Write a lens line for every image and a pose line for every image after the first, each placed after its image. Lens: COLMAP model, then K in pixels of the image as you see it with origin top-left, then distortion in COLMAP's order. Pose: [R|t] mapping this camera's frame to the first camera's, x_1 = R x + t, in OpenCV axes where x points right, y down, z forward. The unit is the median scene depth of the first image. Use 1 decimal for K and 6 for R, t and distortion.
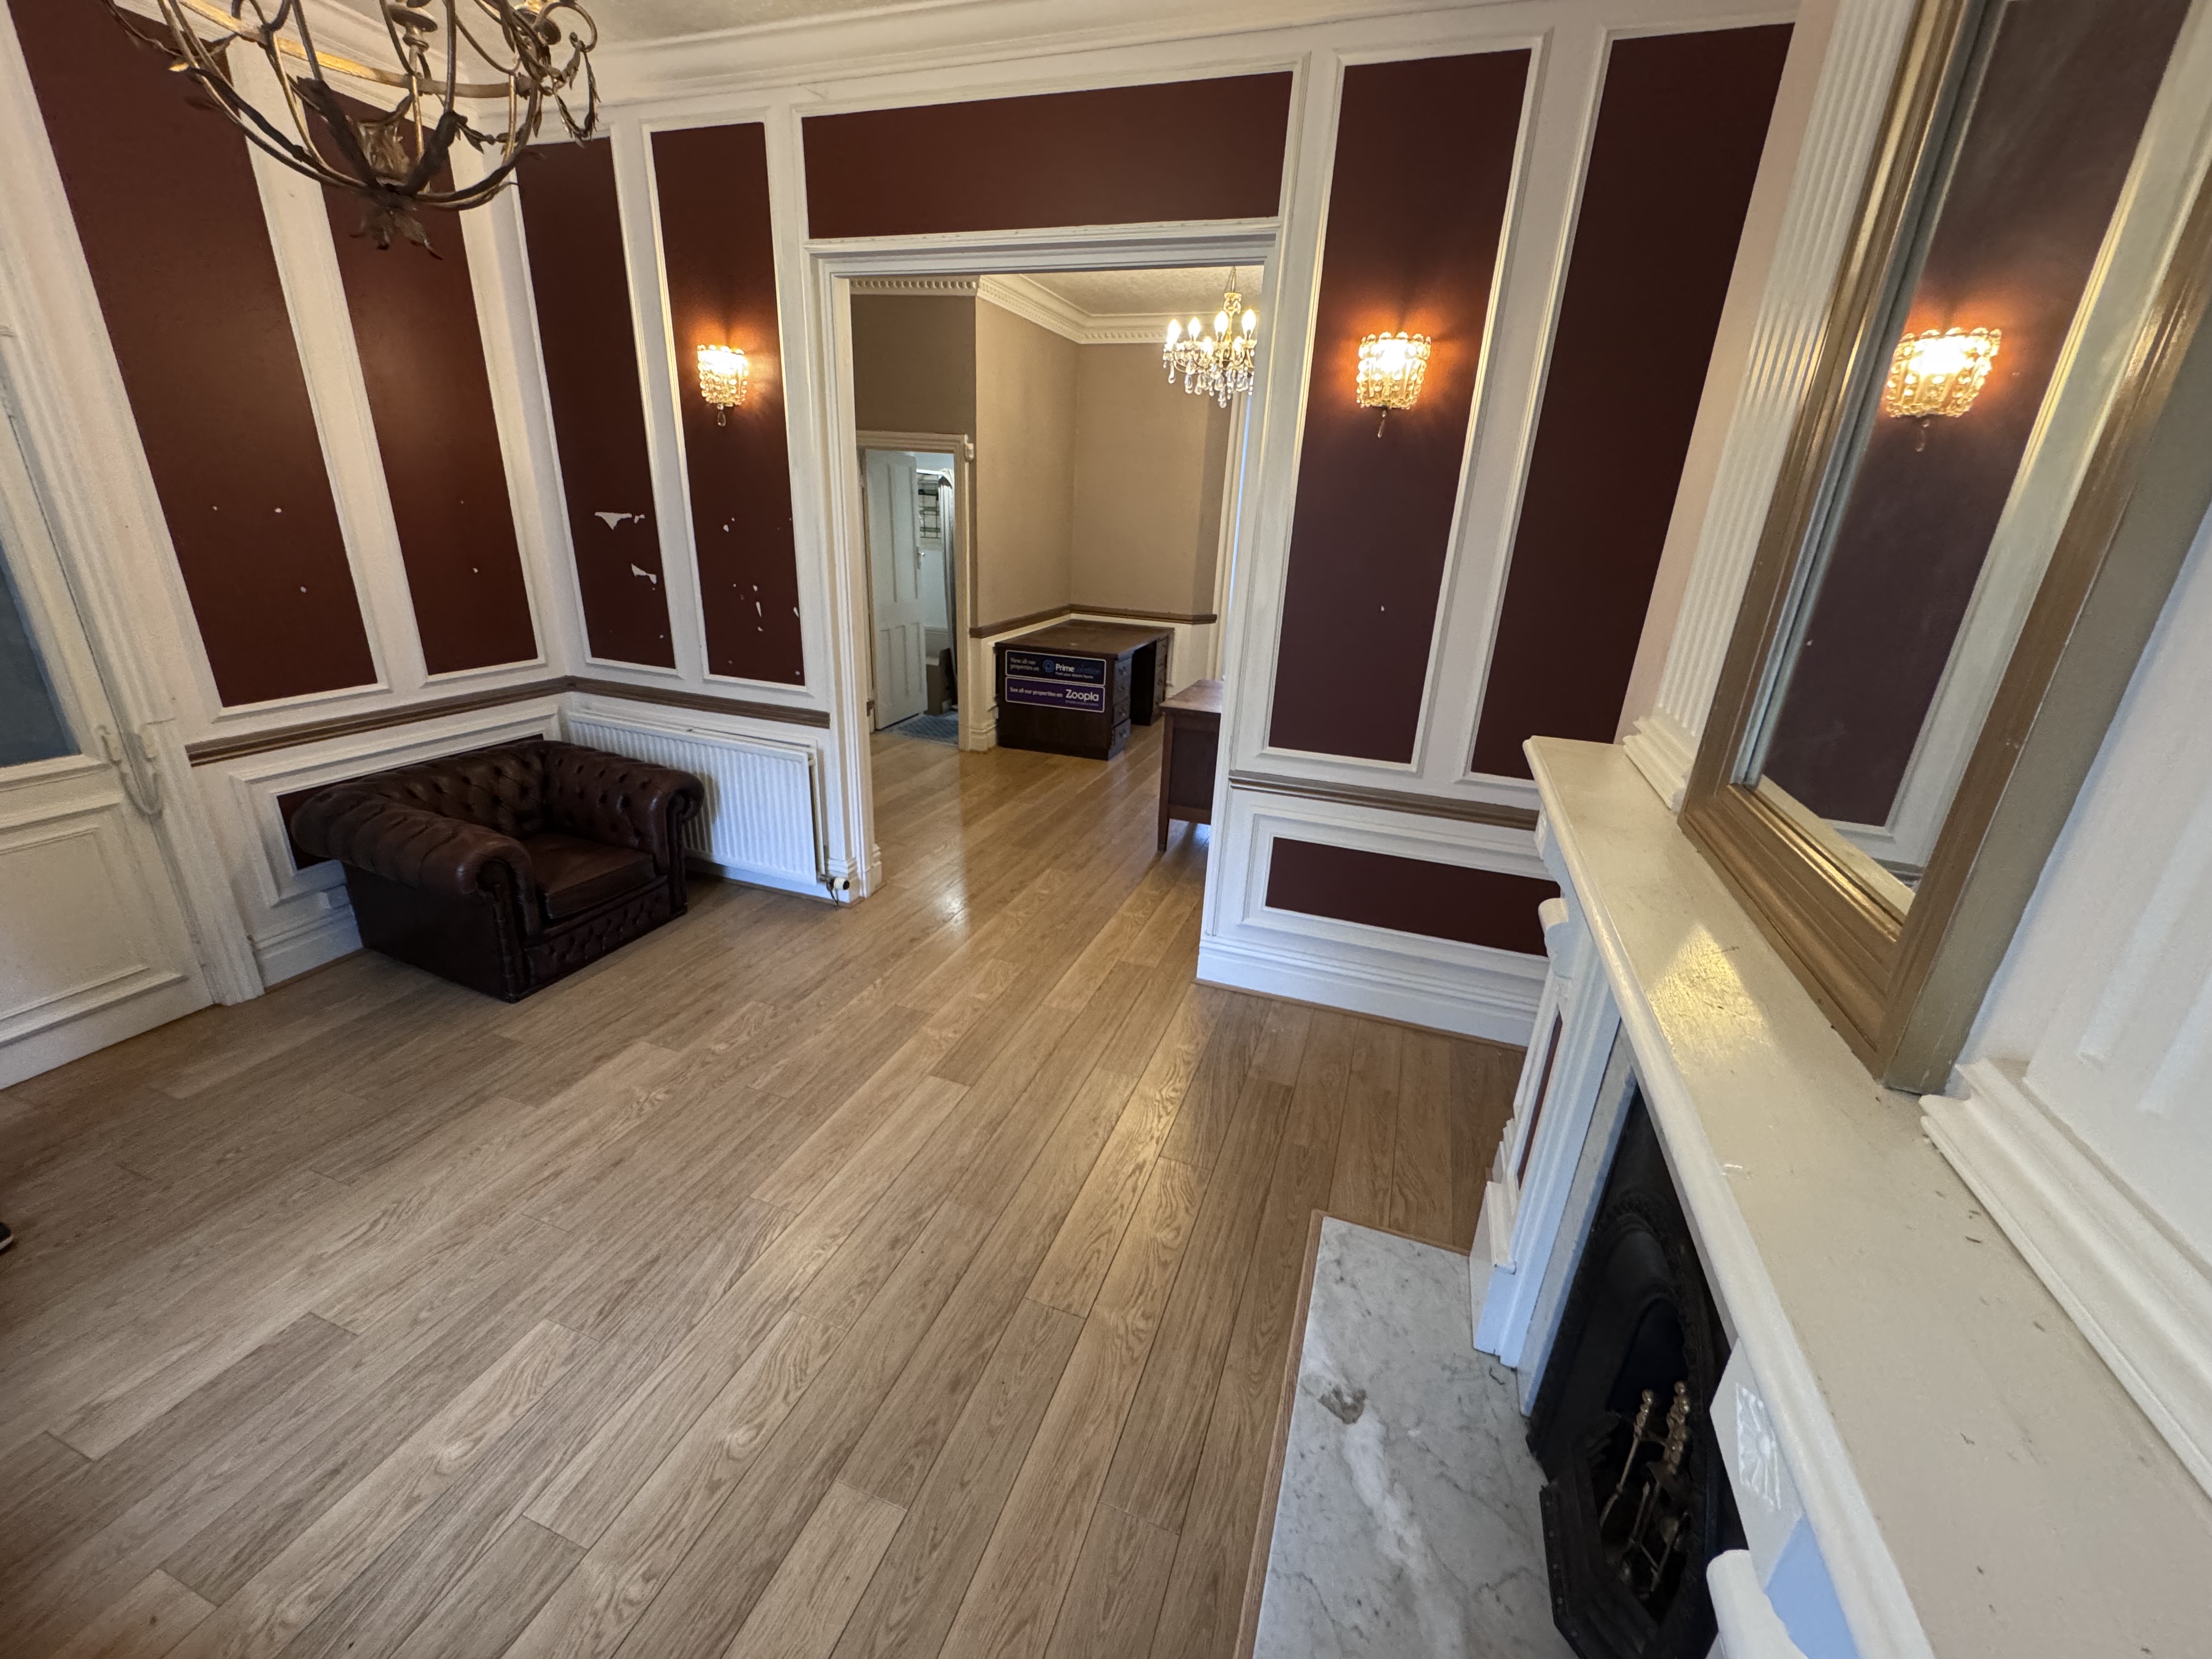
lens RADIAL K [[878.9, 0, 1104.1], [0, 878.9, 831.9], [0, 0, 1]] dist [-0.001957, 0.000435]
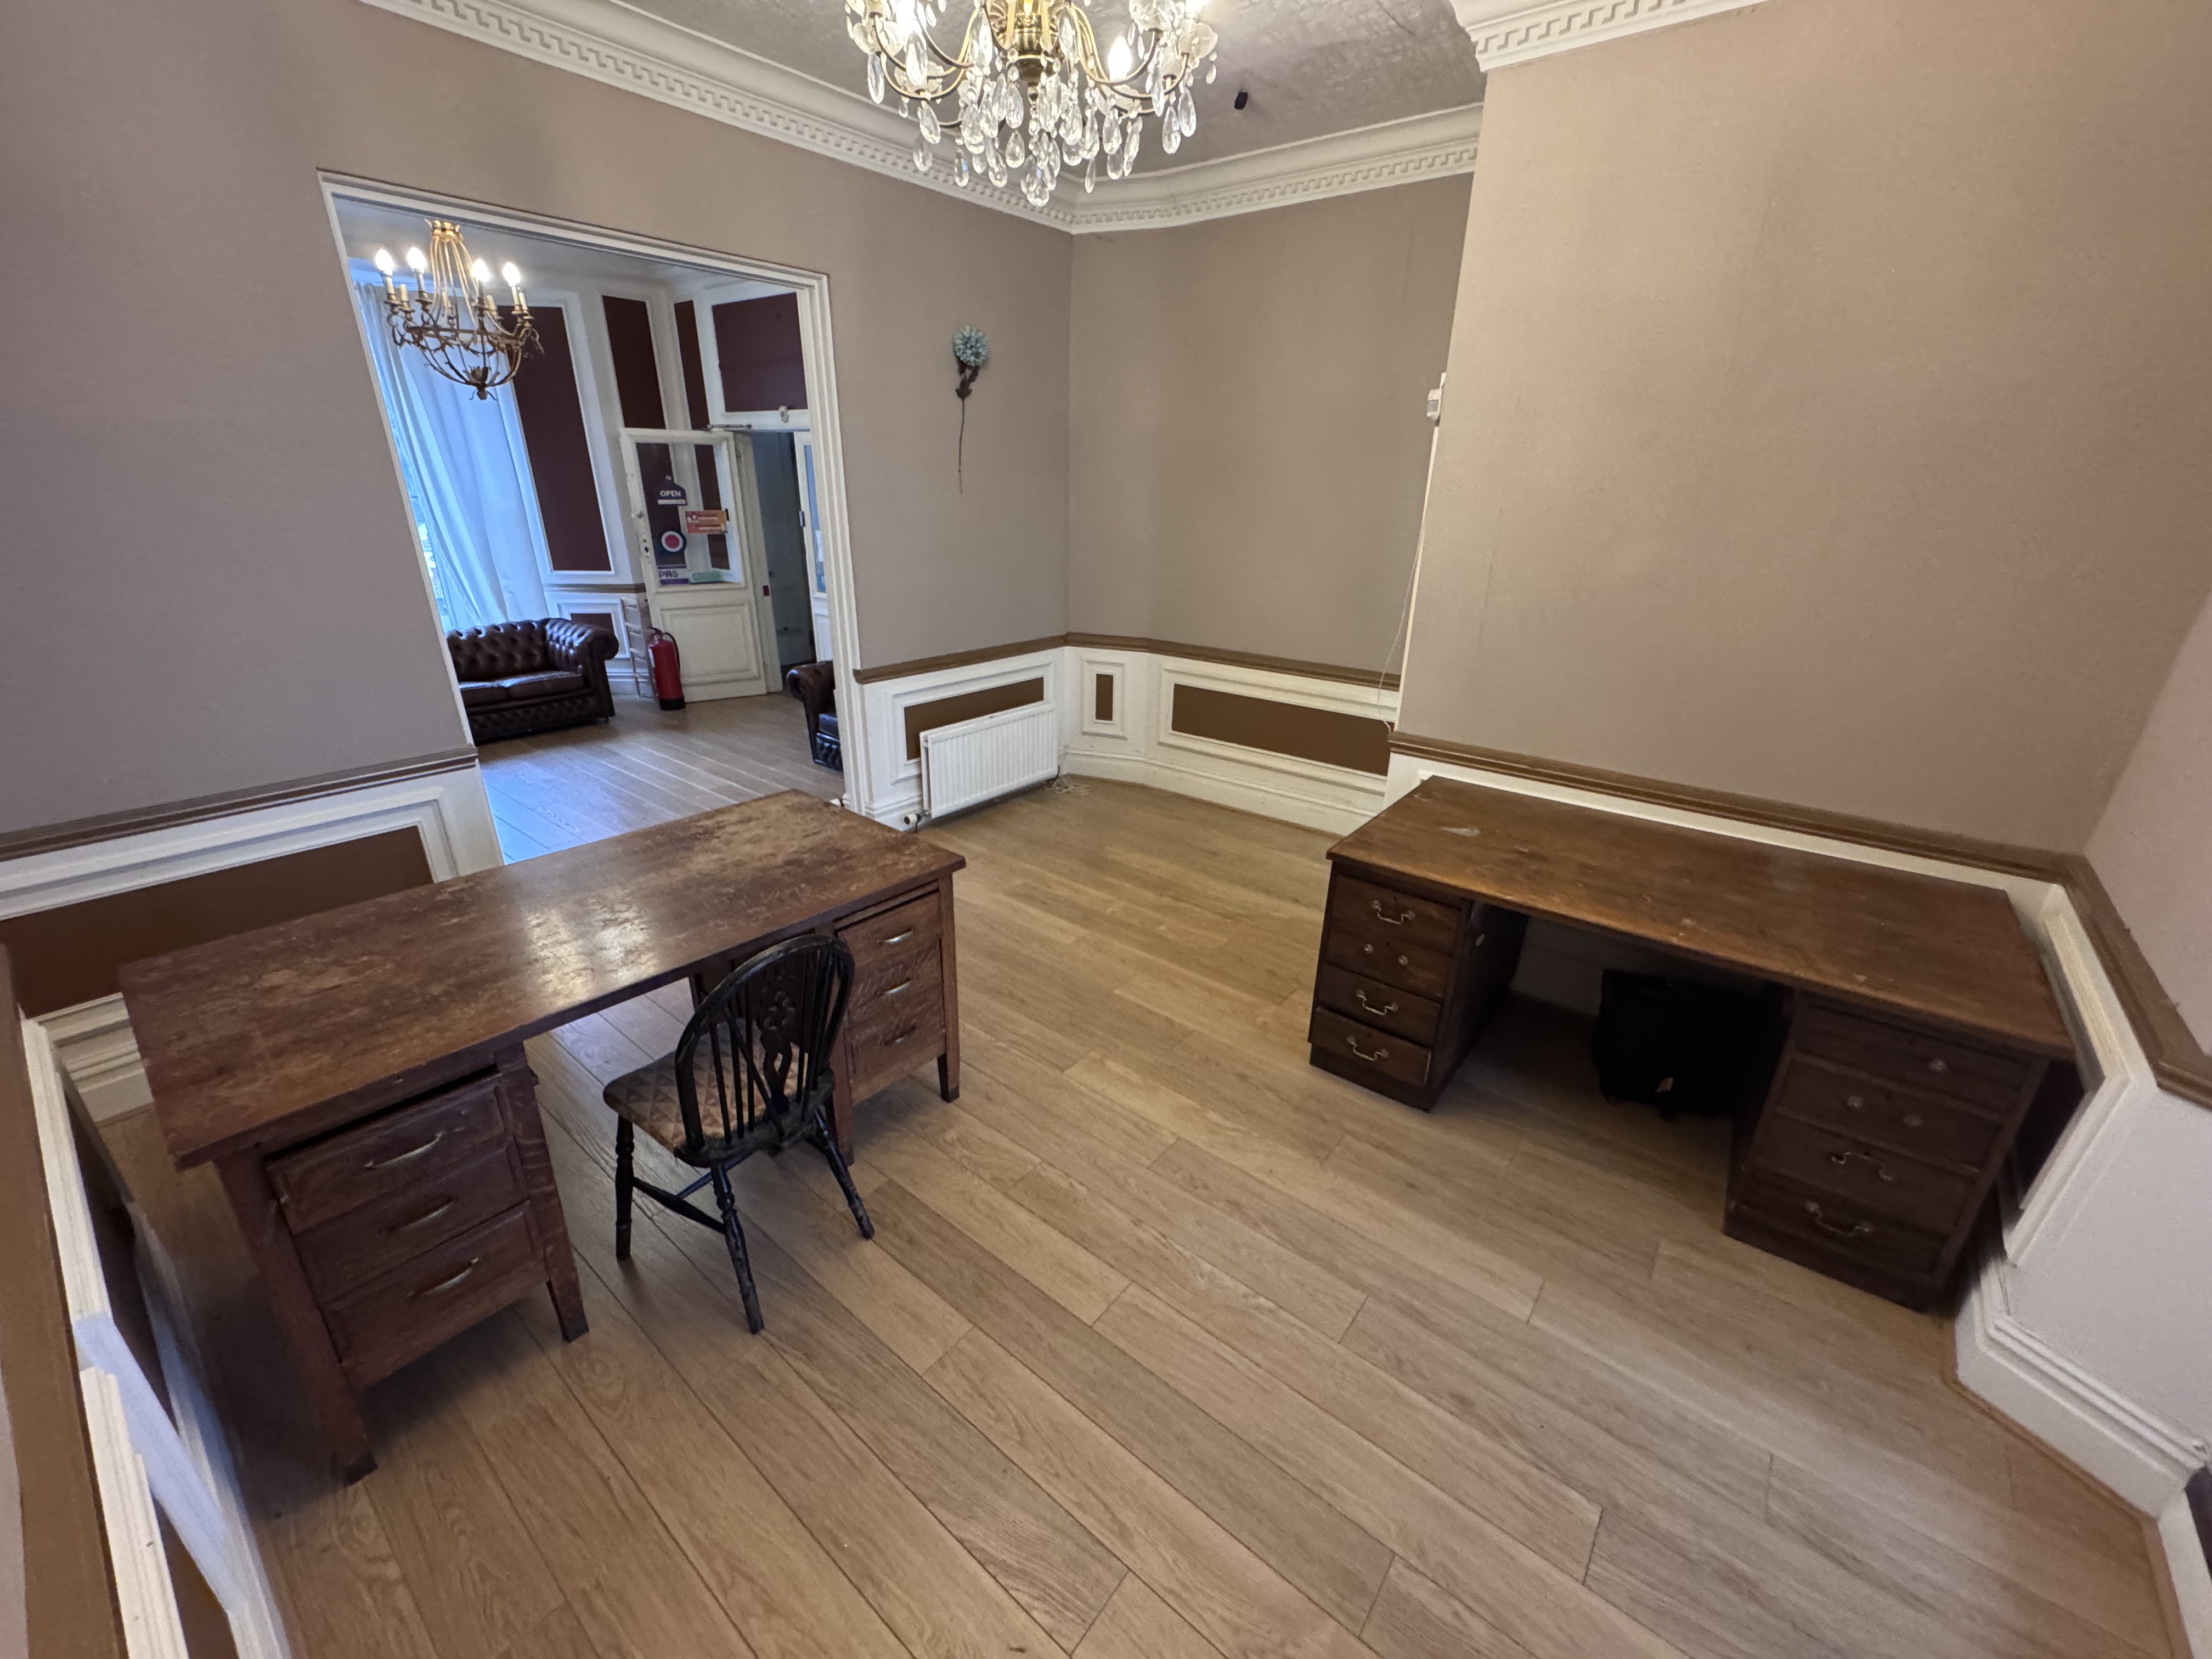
lens RADIAL K [[878.9, 0, 1102.4], [0, 878.9, 830.9], [0, 0, 1]] dist [-0.001957, 0.000435]
pose [[-0.323651, 0.305559, -0.895480, 0.826815], [-0.363959, 0.833394, 0.415918, -0.670064], [0.873375, 0.460530, -0.158518, 1.872440]]
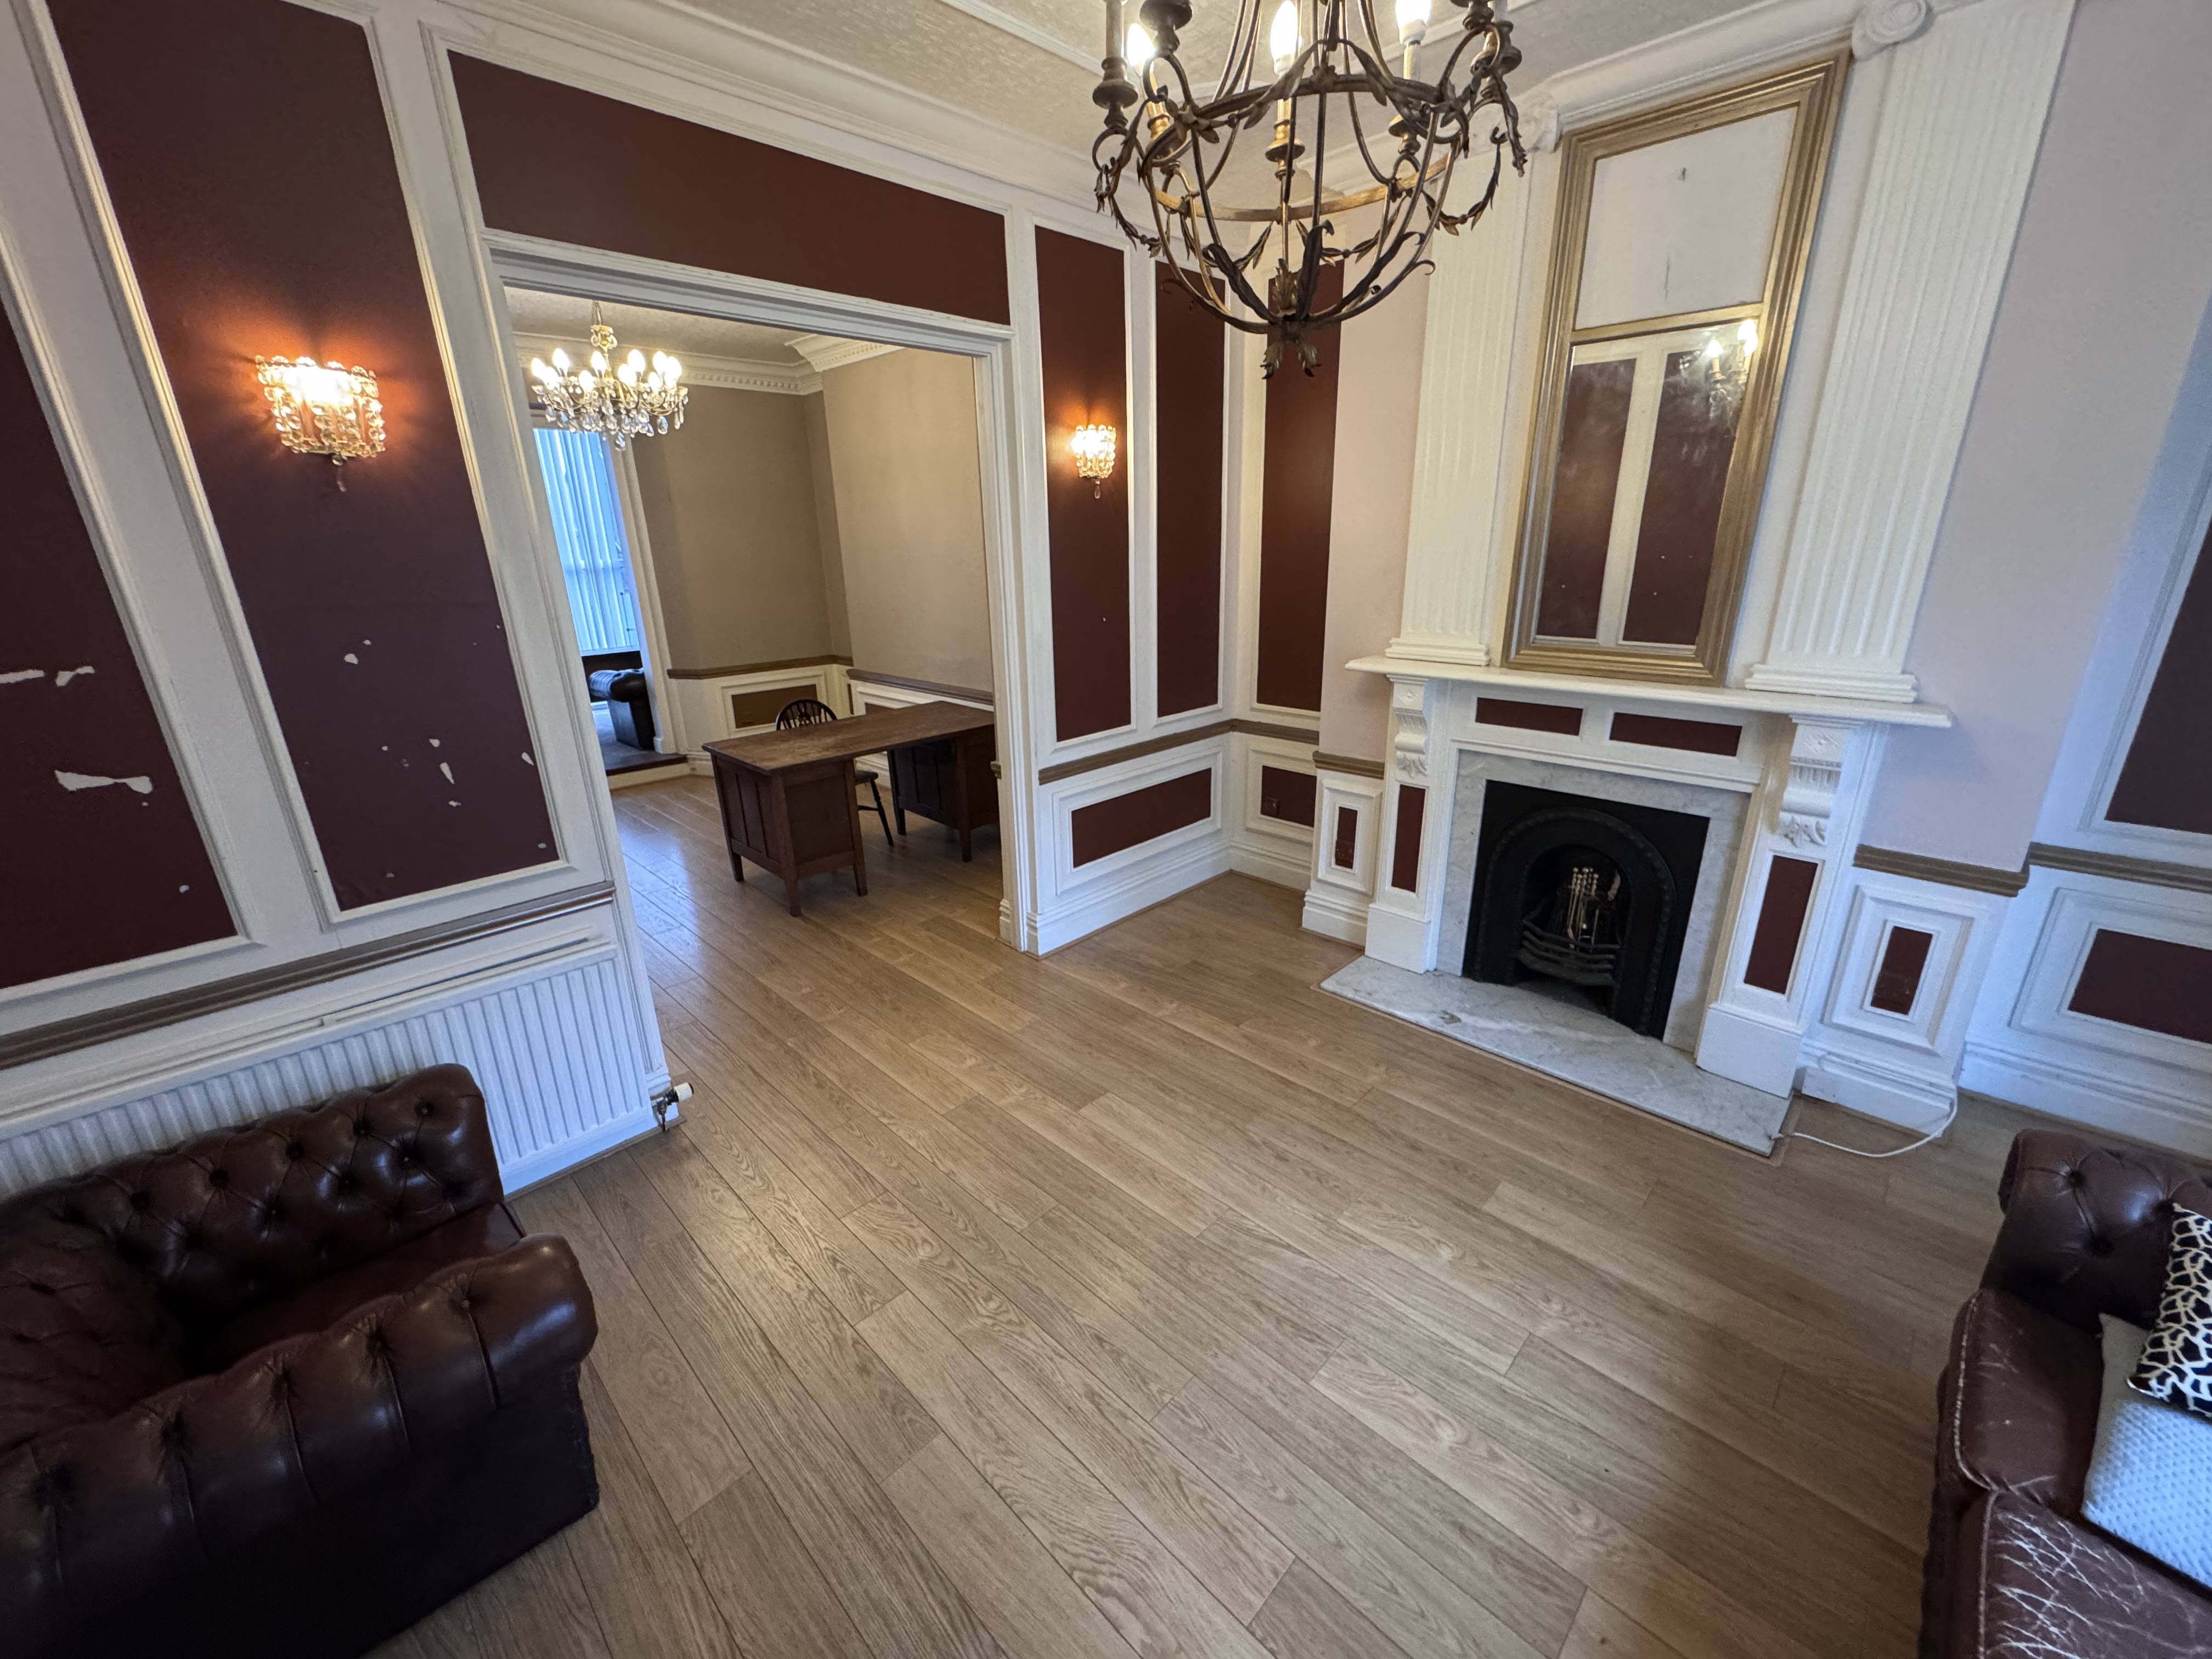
lens RADIAL K [[878.9, 0, 1105.4], [0, 878.9, 833.9], [0, 0, 1]] dist [-0.001957, 0.000435]
pose [[0.418167, -0.344156, 0.840650, -0.855870], [0.355307, 0.913687, 0.197315, -0.196297], [-0.835998, 0.216179, 0.504355, 0.339388]]
